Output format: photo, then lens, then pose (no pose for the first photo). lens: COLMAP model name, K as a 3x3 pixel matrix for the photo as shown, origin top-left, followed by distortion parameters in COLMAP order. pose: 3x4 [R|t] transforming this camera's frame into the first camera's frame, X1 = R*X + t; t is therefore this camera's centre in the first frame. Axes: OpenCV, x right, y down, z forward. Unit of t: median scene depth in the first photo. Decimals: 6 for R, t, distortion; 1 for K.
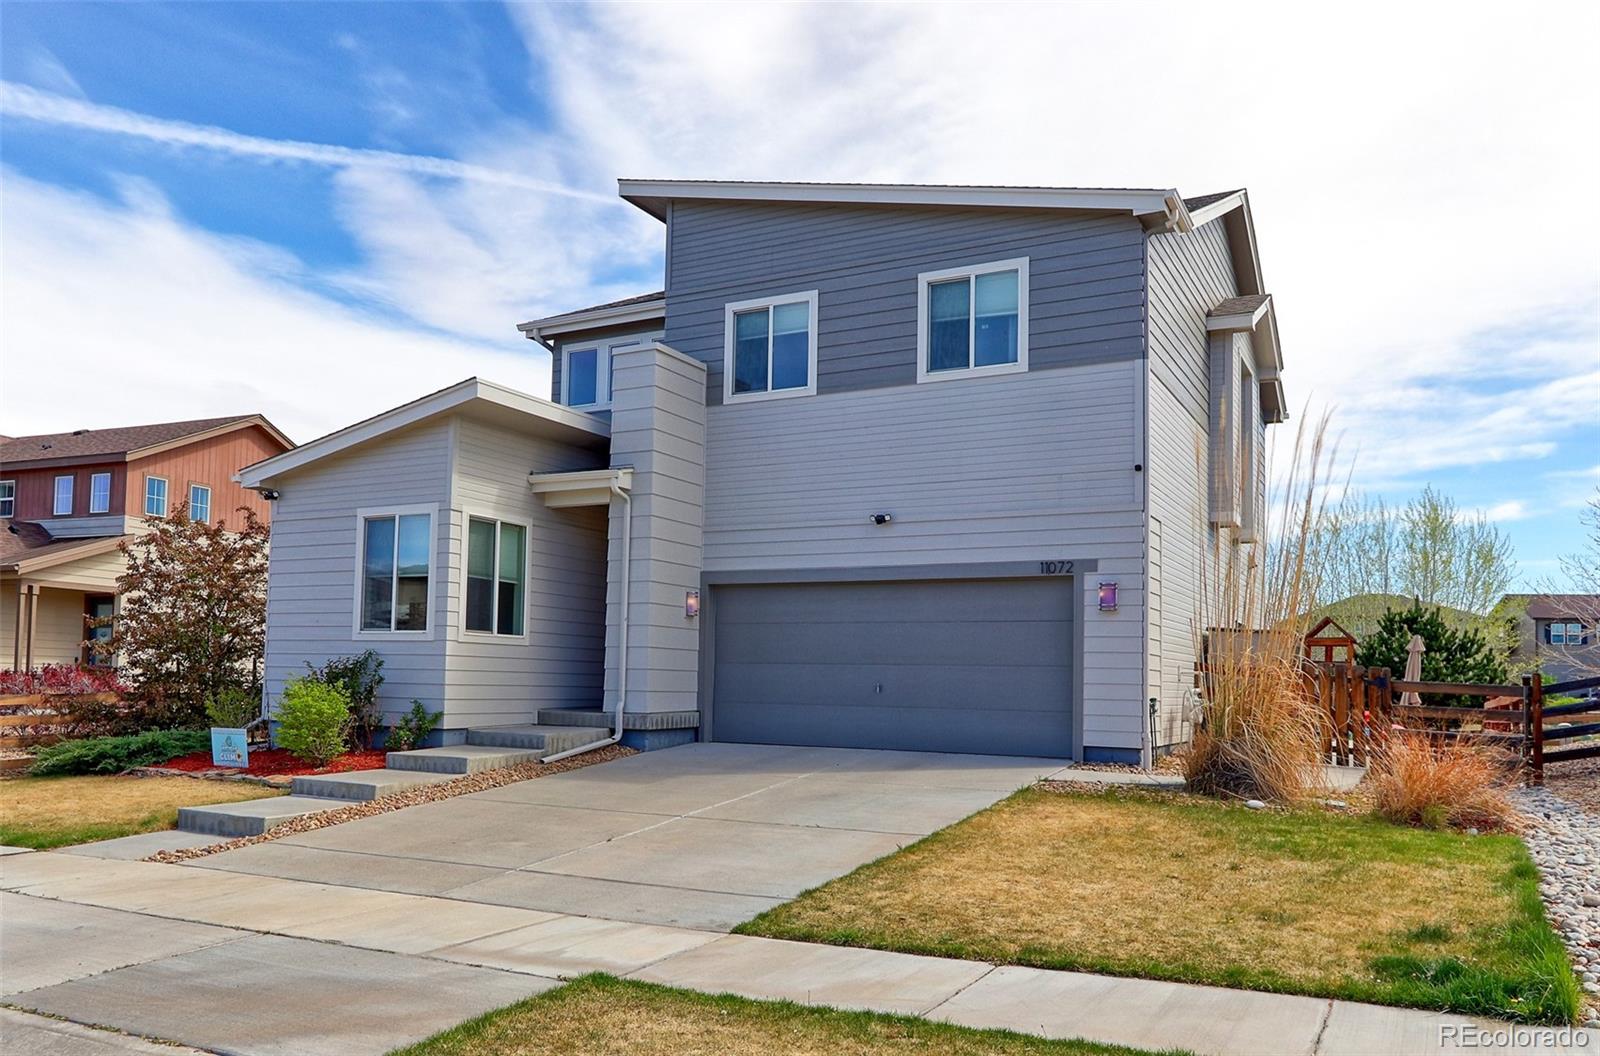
lens RADIAL K [[1032.0, 0, 800.0], [0, 1032.0, 528.0], [0, 0, 1]] dist [-0.003947, -0.001938]
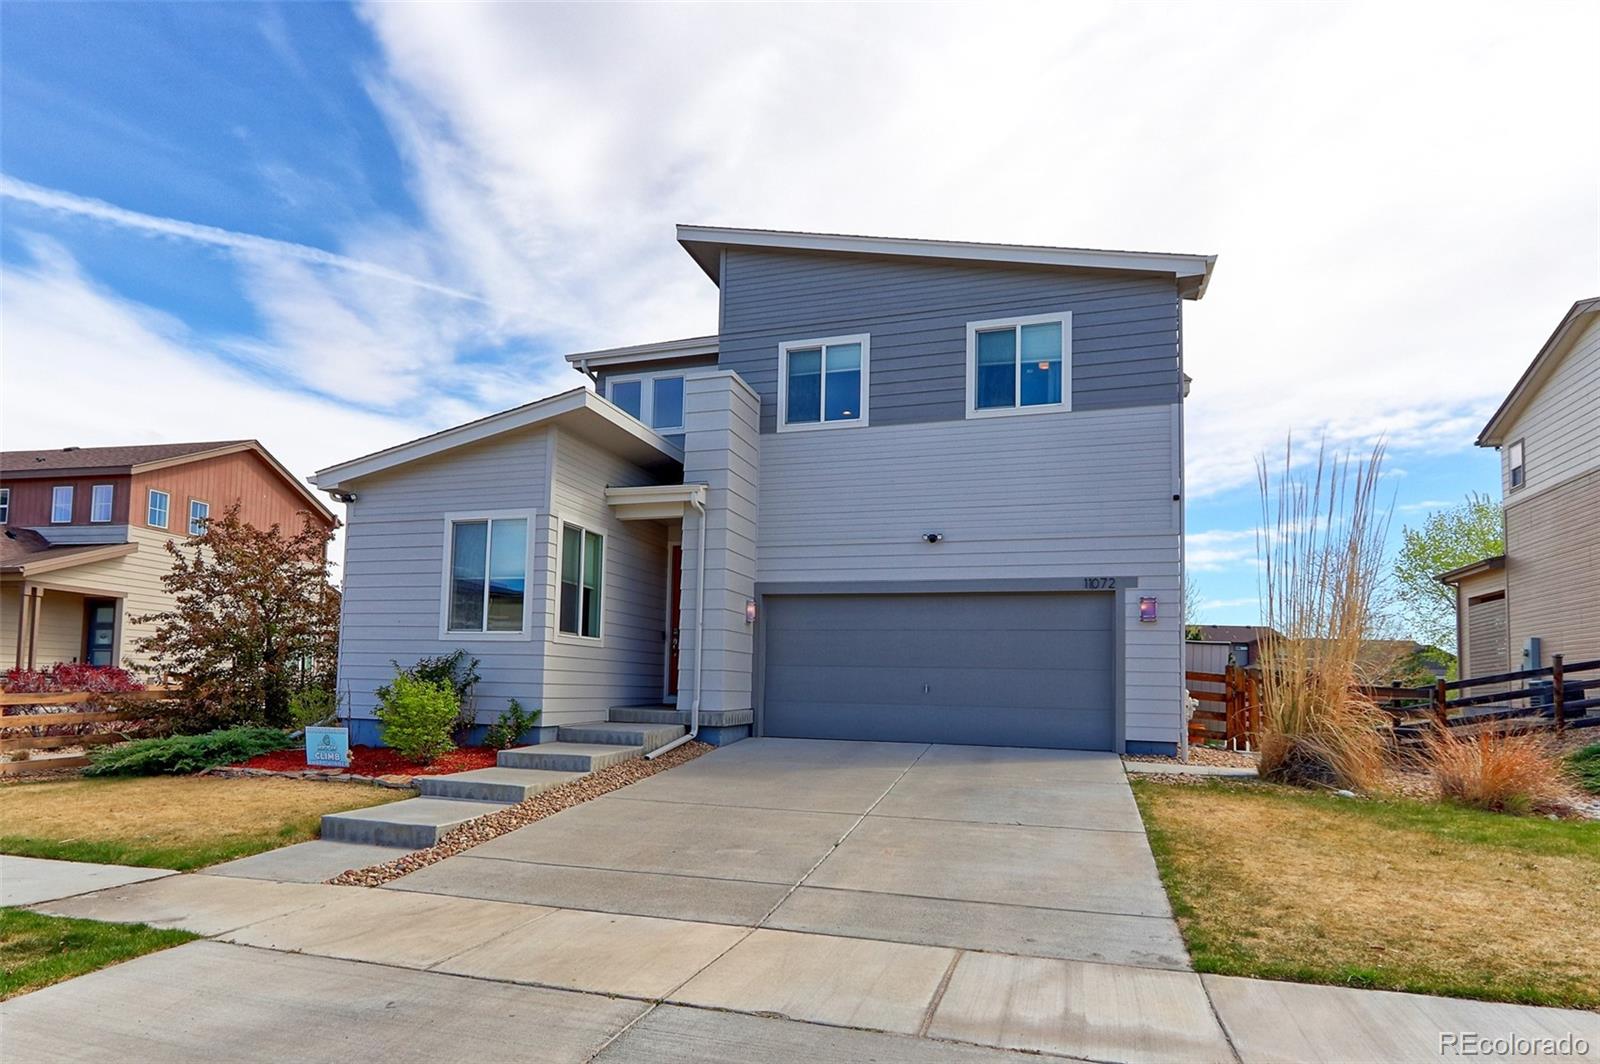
lens RADIAL K [[816.0, 0, 797.1], [0, 816.0, 562.7], [0, 0, 1]] dist [0.001964, 0.000766]
pose [[0.989965, 0.025376, 0.139018, -0.191079], [-0.025462, 0.999675, -0.001162, 0.023081], [-0.139002, -0.002390, 0.990289, 0.141991]]
